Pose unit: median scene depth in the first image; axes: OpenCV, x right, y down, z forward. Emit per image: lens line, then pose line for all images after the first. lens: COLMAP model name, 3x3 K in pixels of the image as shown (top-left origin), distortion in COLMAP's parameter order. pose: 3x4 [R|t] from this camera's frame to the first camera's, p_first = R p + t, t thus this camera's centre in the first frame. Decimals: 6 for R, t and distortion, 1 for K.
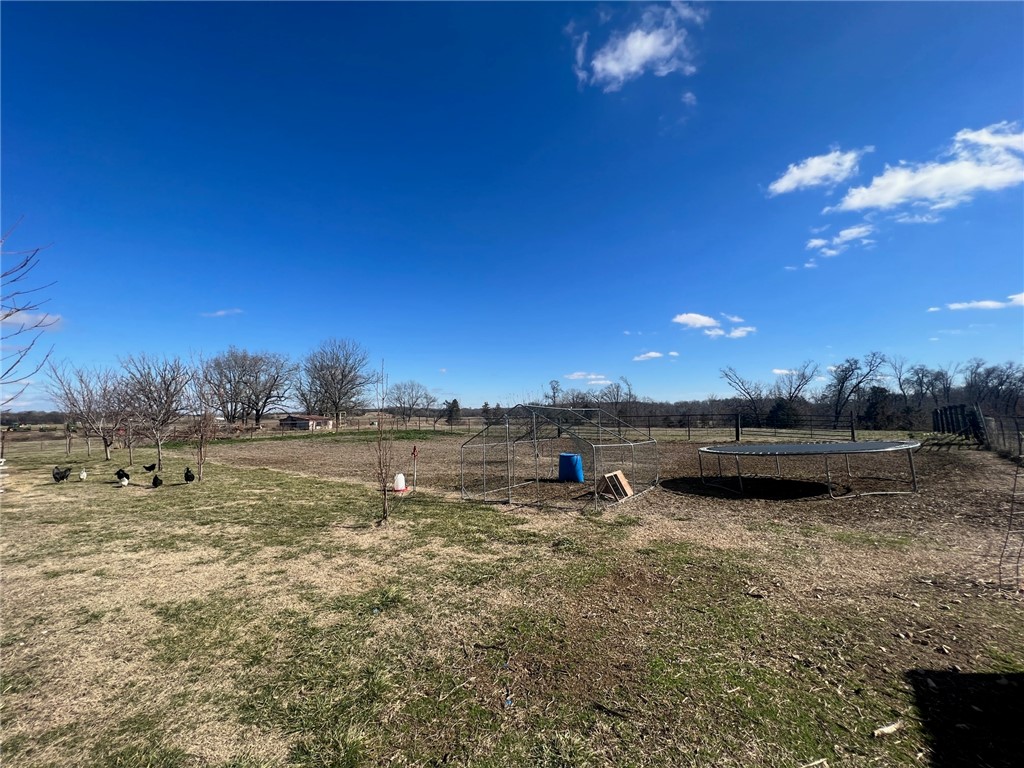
lens RADIAL K [[408.8, 0, 507.9], [0, 408.8, 380.7], [0, 0, 1]] dist [0.001255, 0.000082]
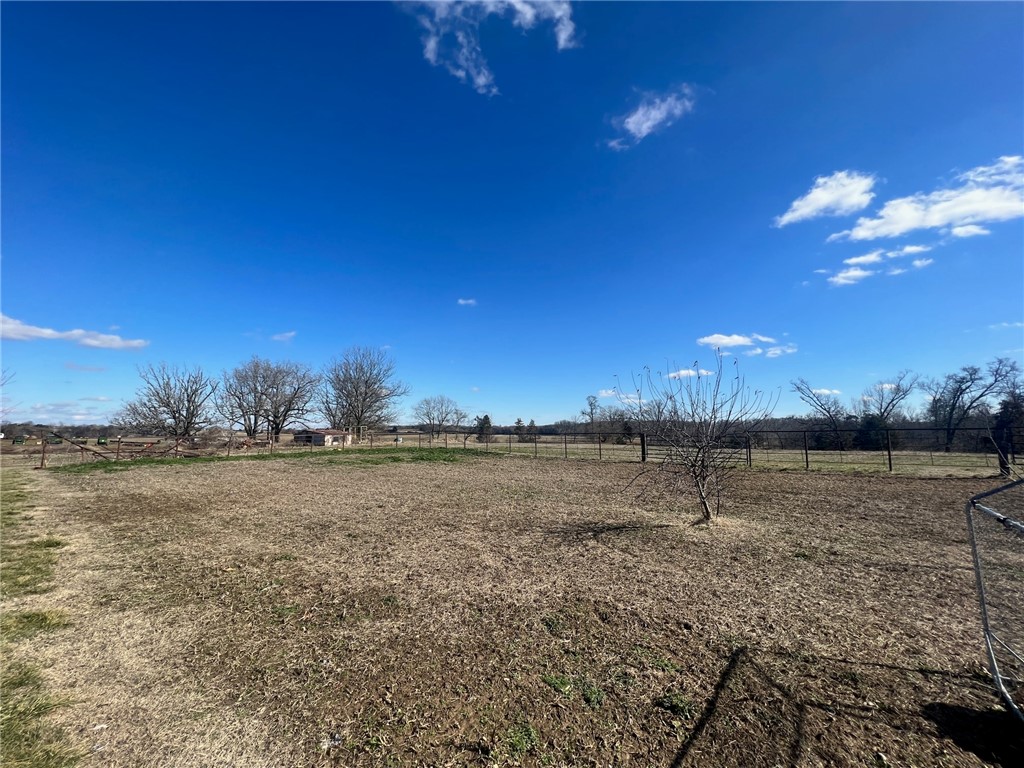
lens RADIAL K [[382.5, 0, 512.0], [0, 382.5, 384.0], [0, 0, 1]] dist [-0.001896, -0.000017]
pose [[0.998479, 0.003682, -0.055012, -0.029067], [-0.006195, 0.998942, -0.045574, 0.017928], [0.054786, 0.045846, 0.997445, 0.157030]]
